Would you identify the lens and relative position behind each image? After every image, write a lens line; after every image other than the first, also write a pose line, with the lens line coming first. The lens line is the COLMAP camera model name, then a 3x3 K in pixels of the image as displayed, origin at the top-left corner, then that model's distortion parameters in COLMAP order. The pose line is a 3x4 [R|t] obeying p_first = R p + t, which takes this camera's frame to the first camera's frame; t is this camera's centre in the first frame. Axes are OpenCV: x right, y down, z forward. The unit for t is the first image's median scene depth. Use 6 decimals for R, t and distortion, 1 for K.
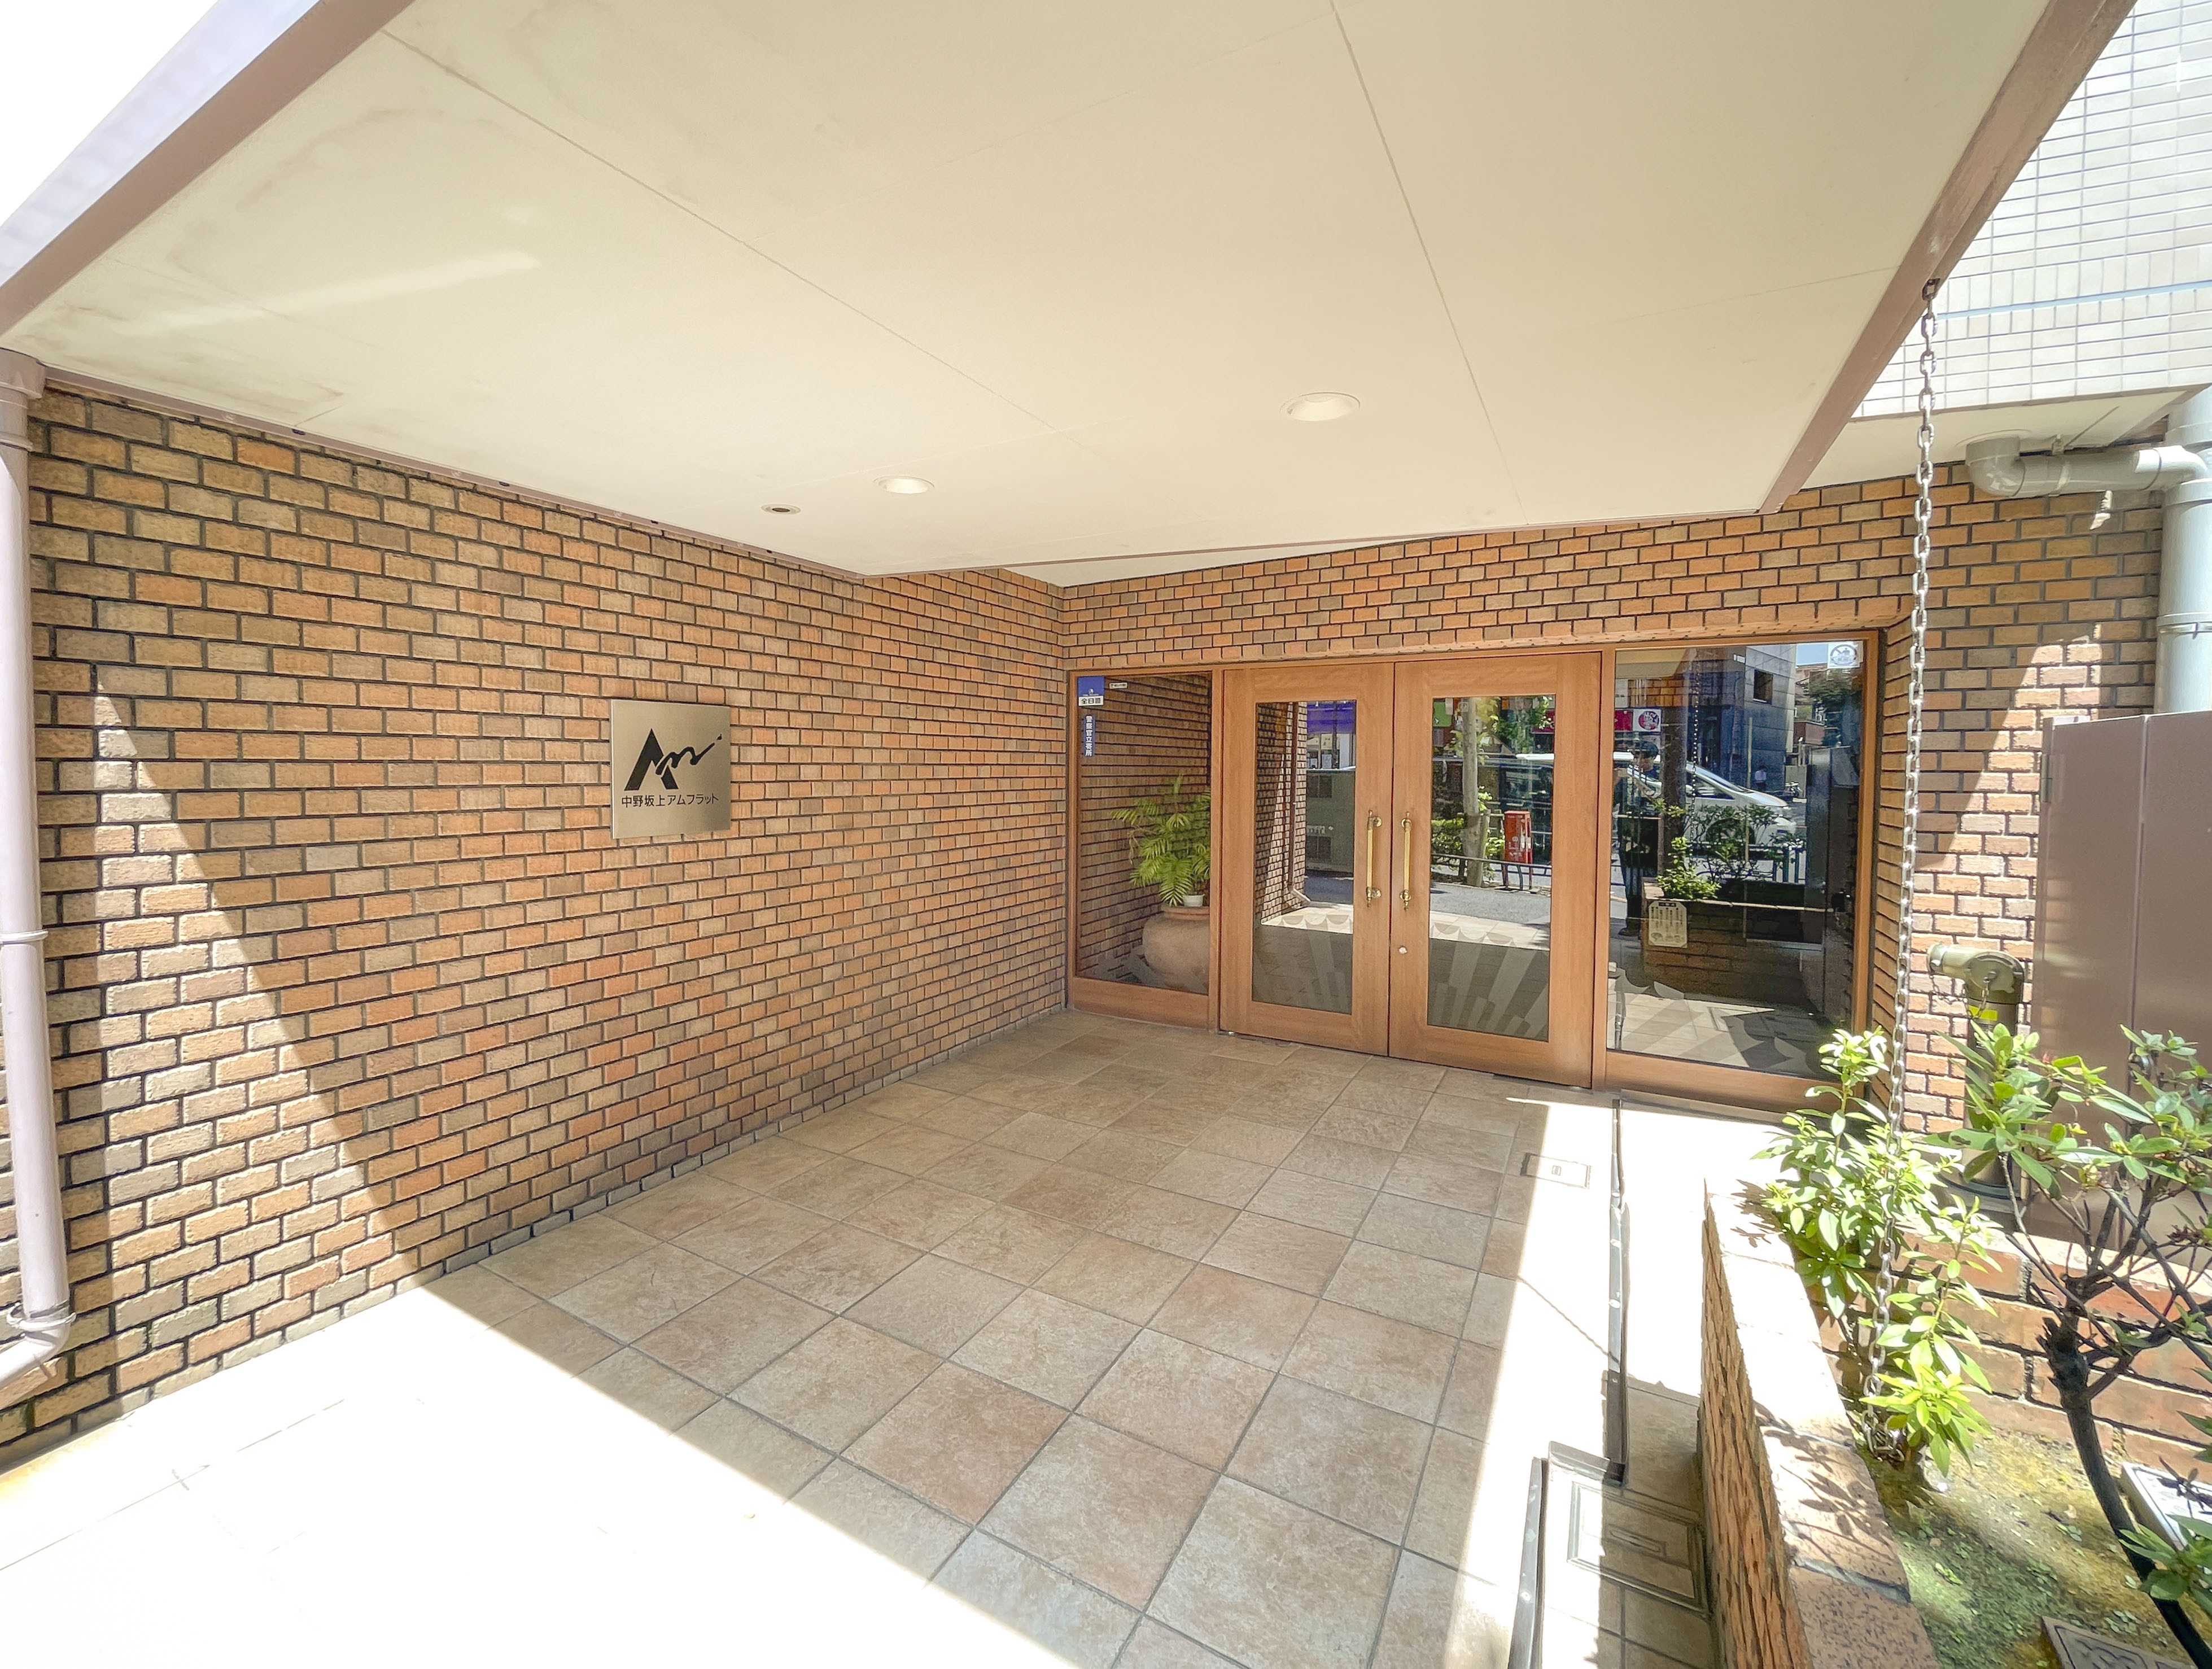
lens RADIAL K [[899.3, 0, 1108.0], [0, 899.3, 819.4], [0, 0, 1]] dist [0.001211, 0.000008]
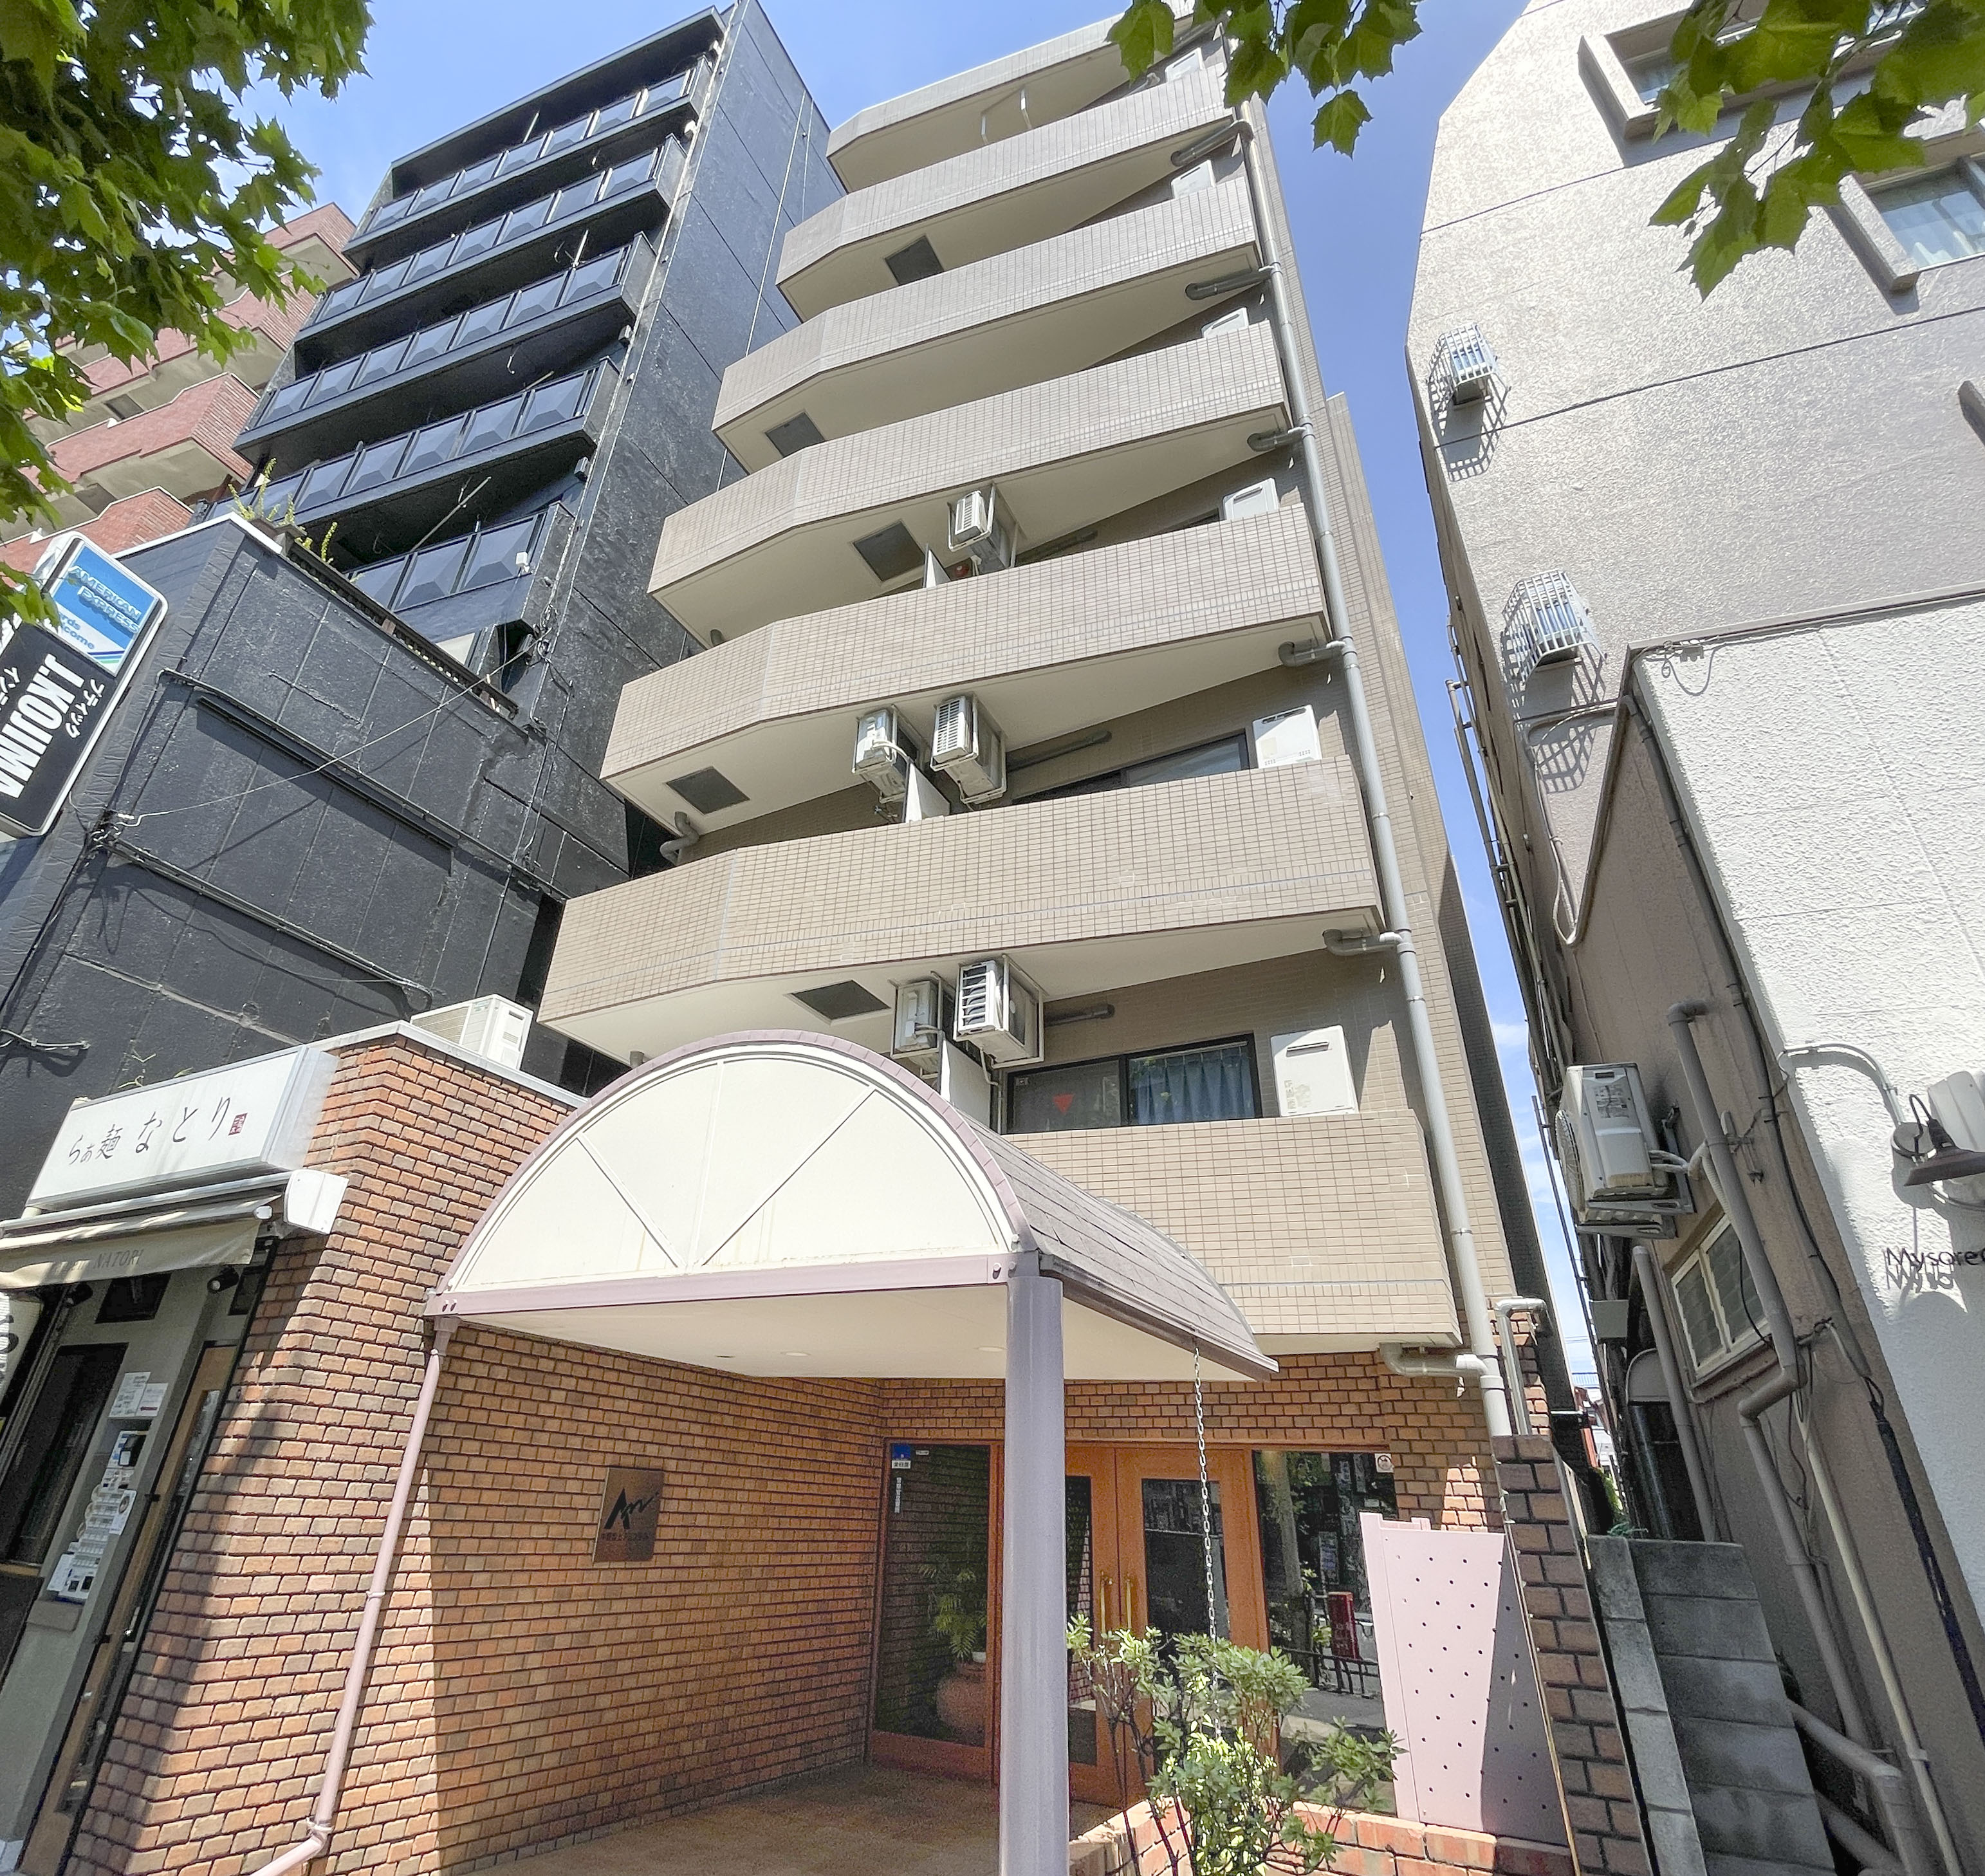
lens RADIAL K [[1049.2, 0, 929.7], [0, 1049.2, 938.1], [0, 0, 1]] dist [-0.002539, 0.000212]
pose [[0.999022, 0.023613, -0.037374, 0.094293], [-0.039900, 0.845642, -0.532256, 0.045240], [0.019037, 0.533227, 0.845758, -1.057562]]
